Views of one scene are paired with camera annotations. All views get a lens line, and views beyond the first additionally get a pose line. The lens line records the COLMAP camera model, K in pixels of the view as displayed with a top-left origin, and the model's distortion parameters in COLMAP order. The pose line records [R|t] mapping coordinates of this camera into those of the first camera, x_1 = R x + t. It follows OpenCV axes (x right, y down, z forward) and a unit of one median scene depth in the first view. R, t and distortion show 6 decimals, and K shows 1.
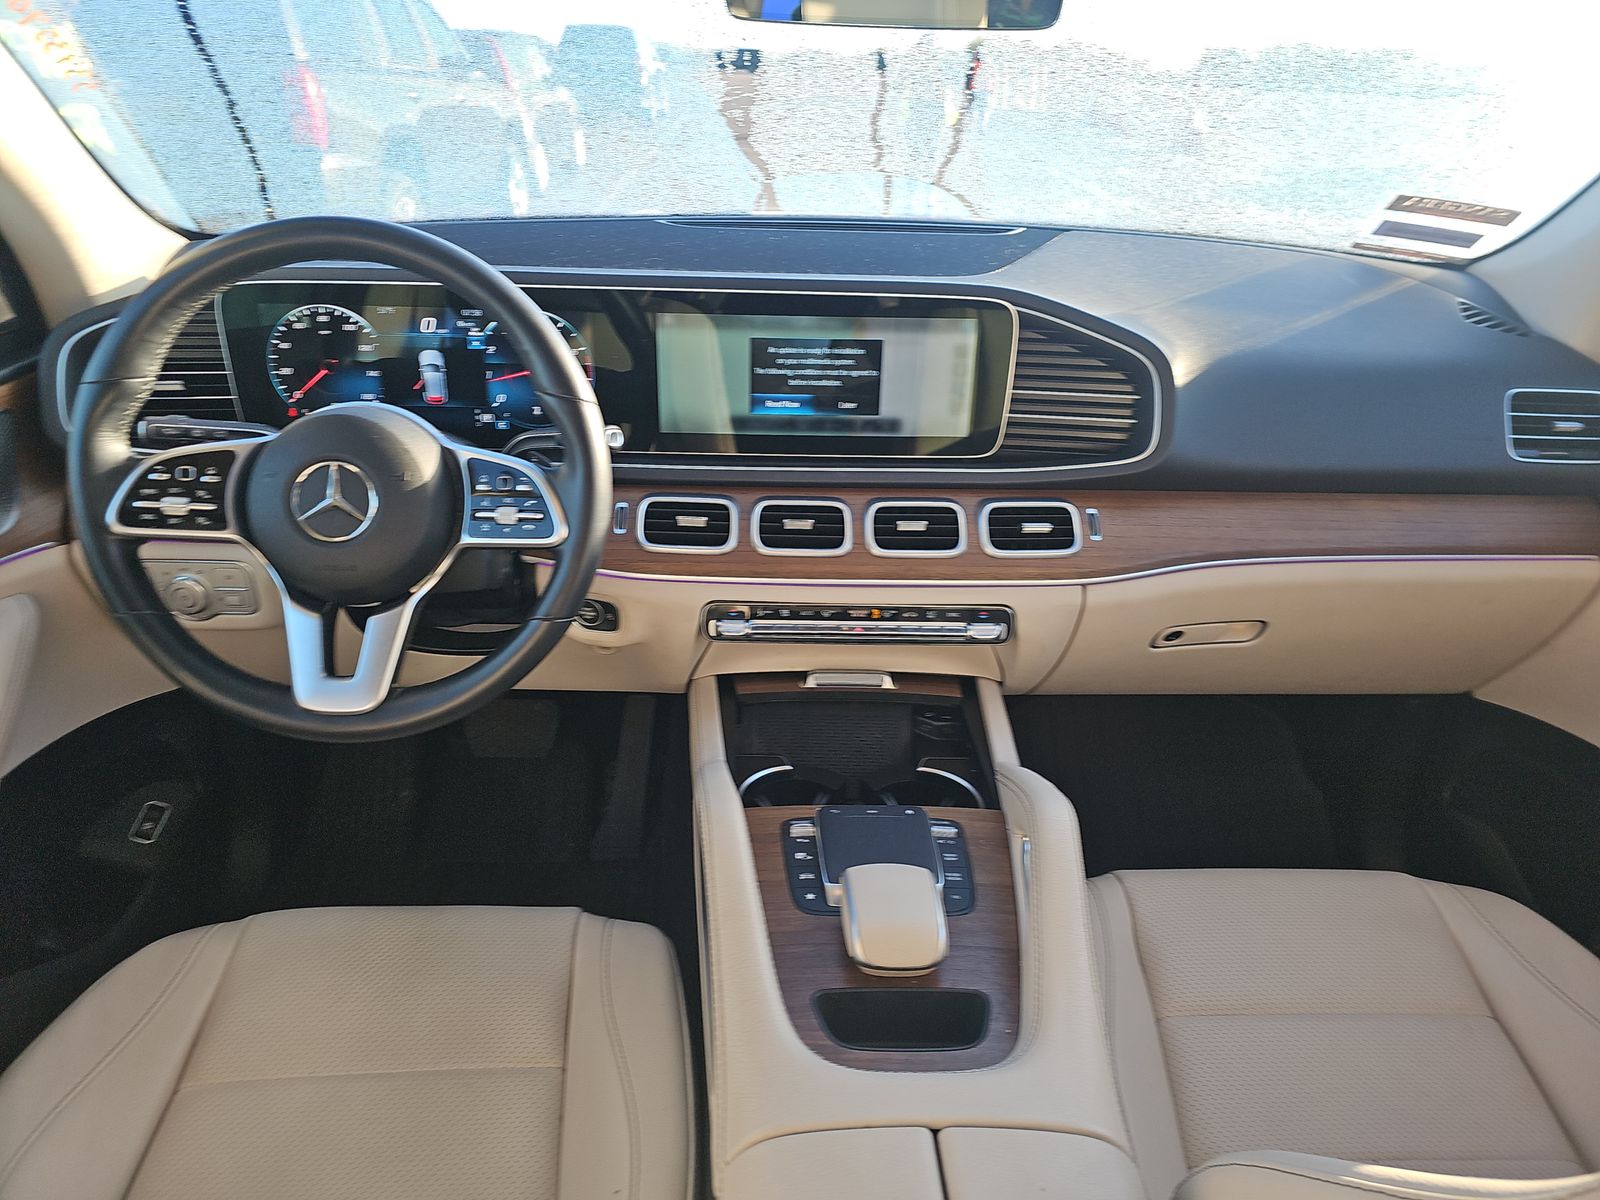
lens RADIAL K [[1056.1, 0, 800.0], [0, 1056.1, 600.0], [0, 0, 1]] dist [0.024604, -0.000822]
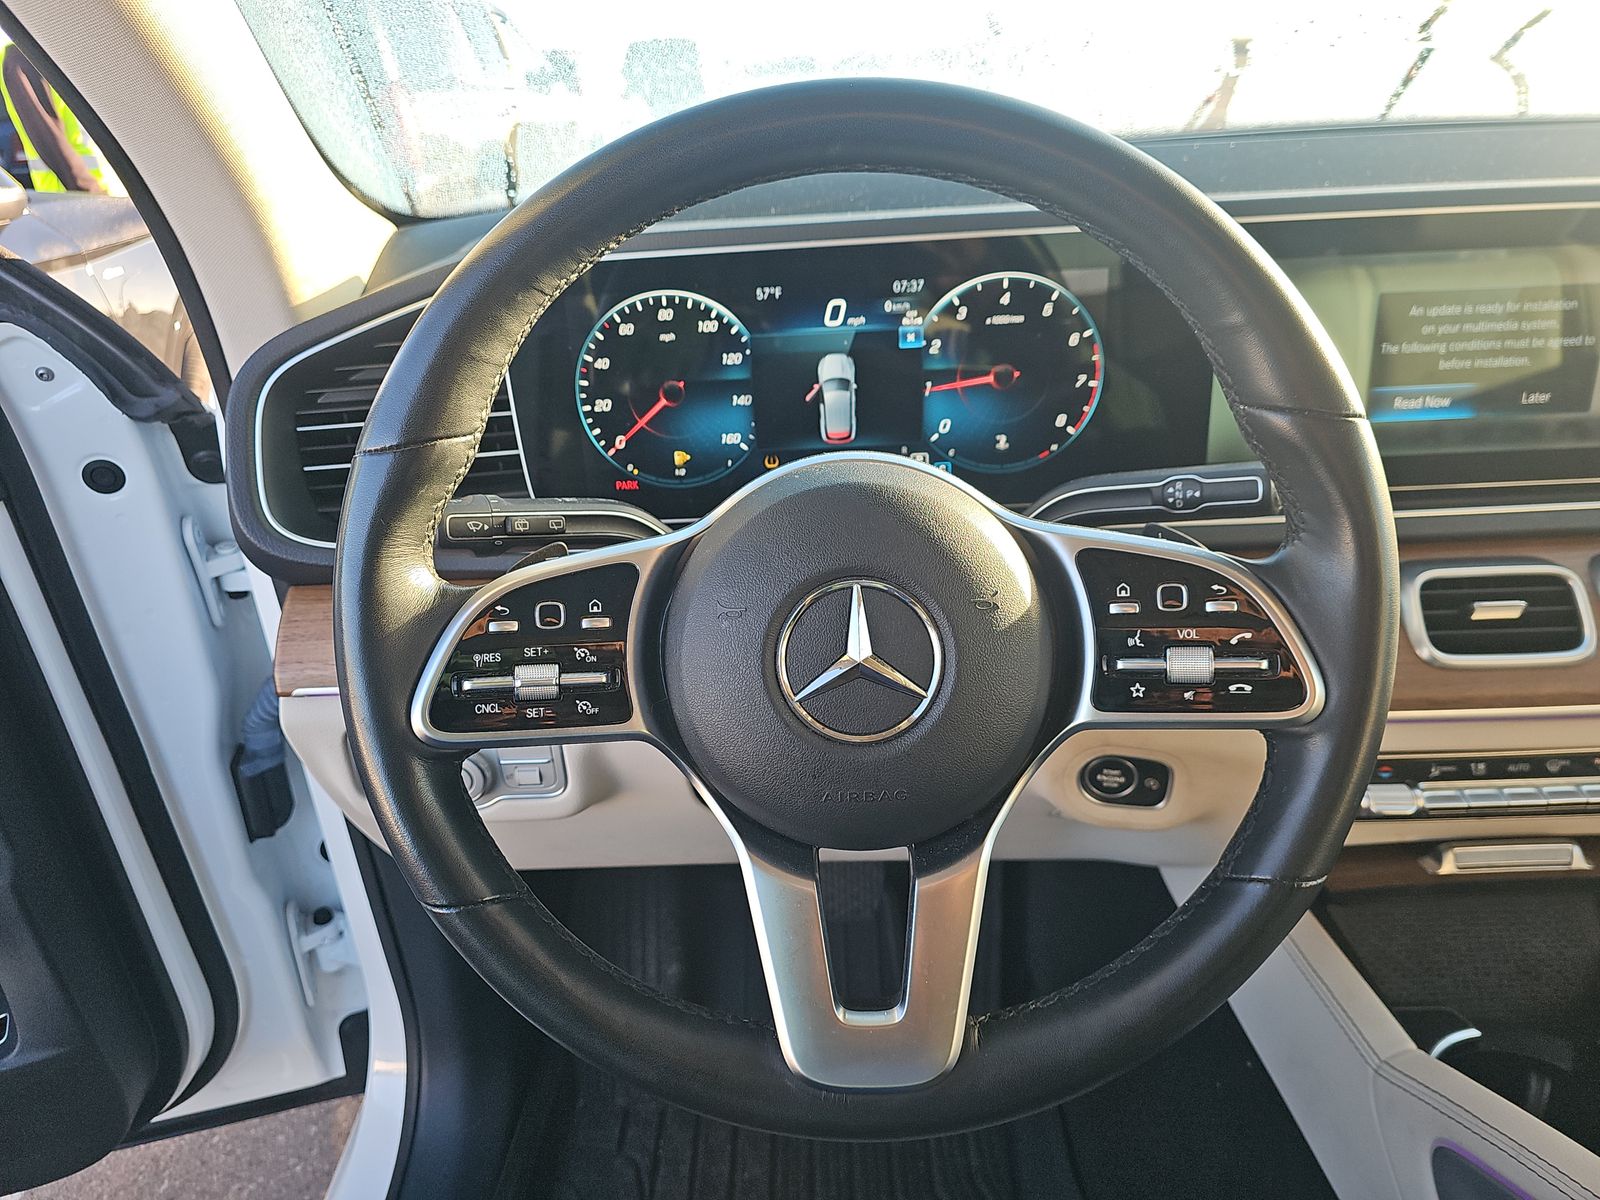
lens RADIAL K [[1056.1, 0, 800.0], [0, 1056.1, 600.0], [0, 0, 1]] dist [0.024604, -0.000822]
pose [[0.996440, -0.052376, -0.066062, -0.339311], [0.051761, 0.998599, -0.010988, -0.091594], [0.066545, 0.007529, 0.997755, 0.404051]]
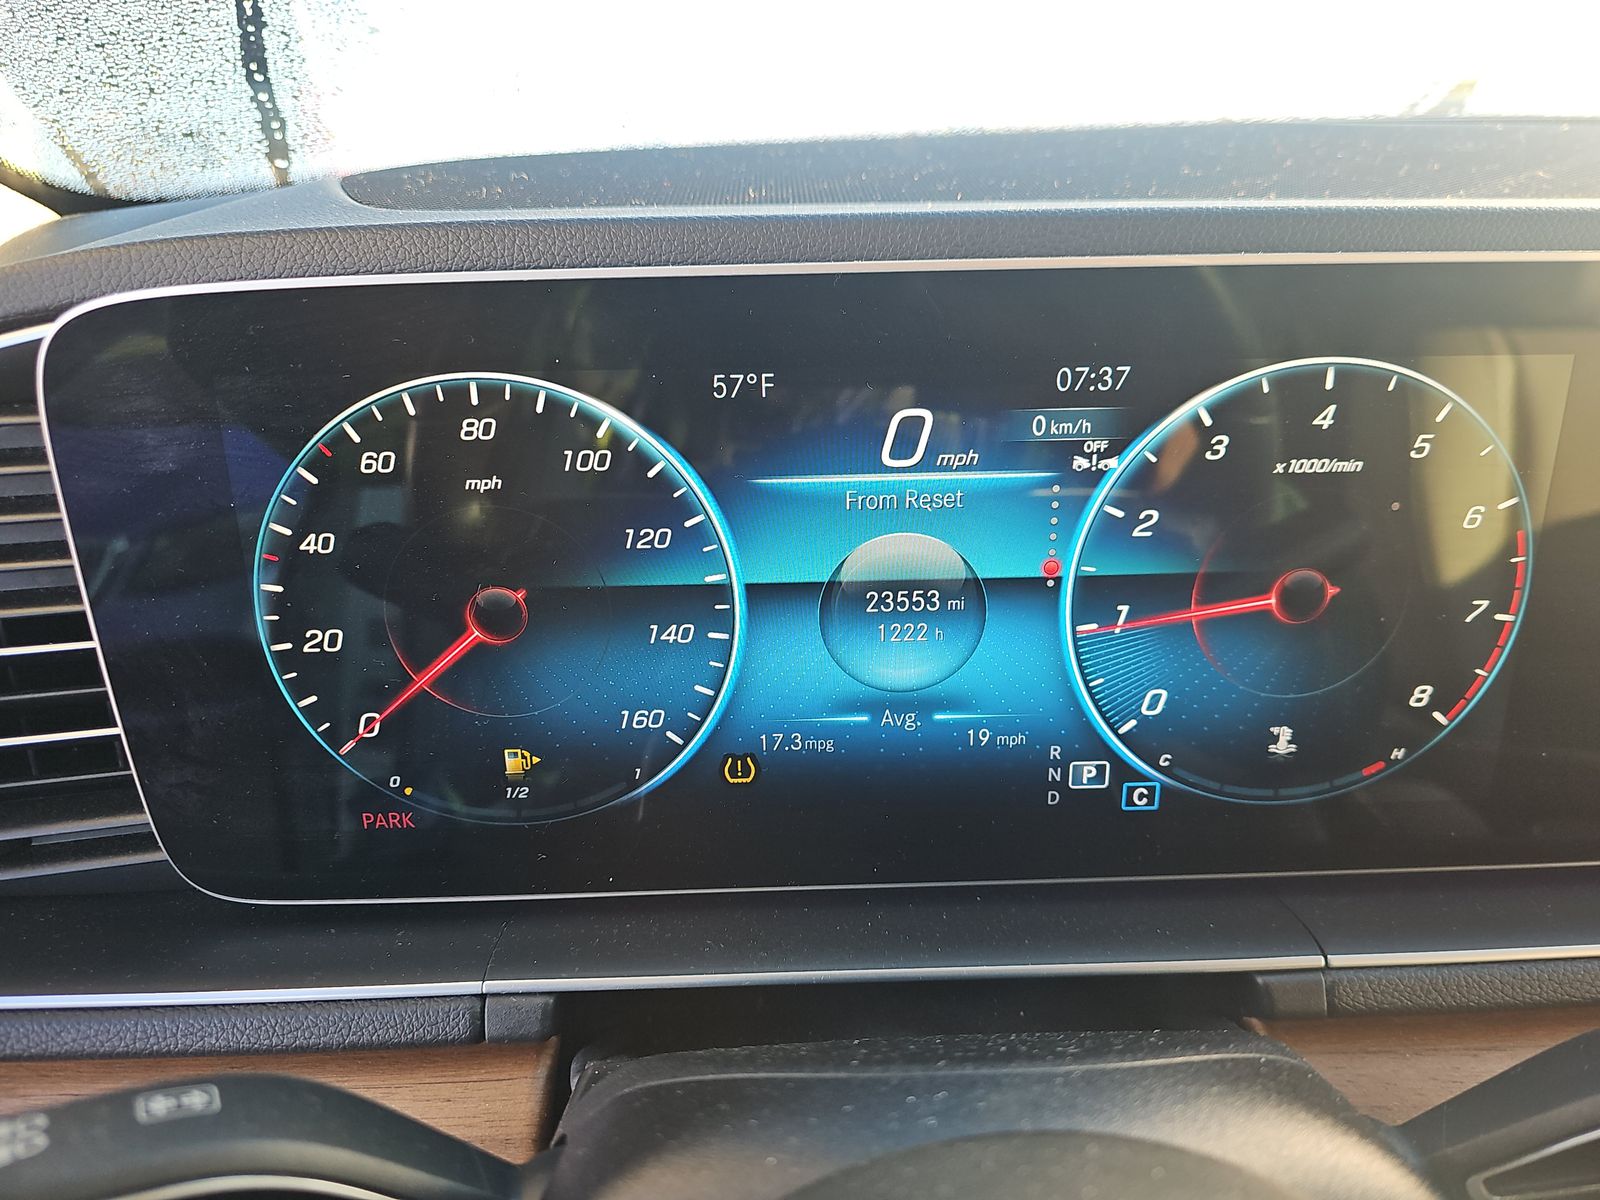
lens RADIAL K [[1071.0, 0, 803.7], [0, 1071.0, 575.6], [0, 0, 1]] dist [-0.001531, -0.003300]
pose [[0.999373, -0.034164, -0.009332, -0.372741], [0.033603, 0.997930, -0.054834, -0.215258], [0.011186, 0.054486, 0.998452, 0.759780]]
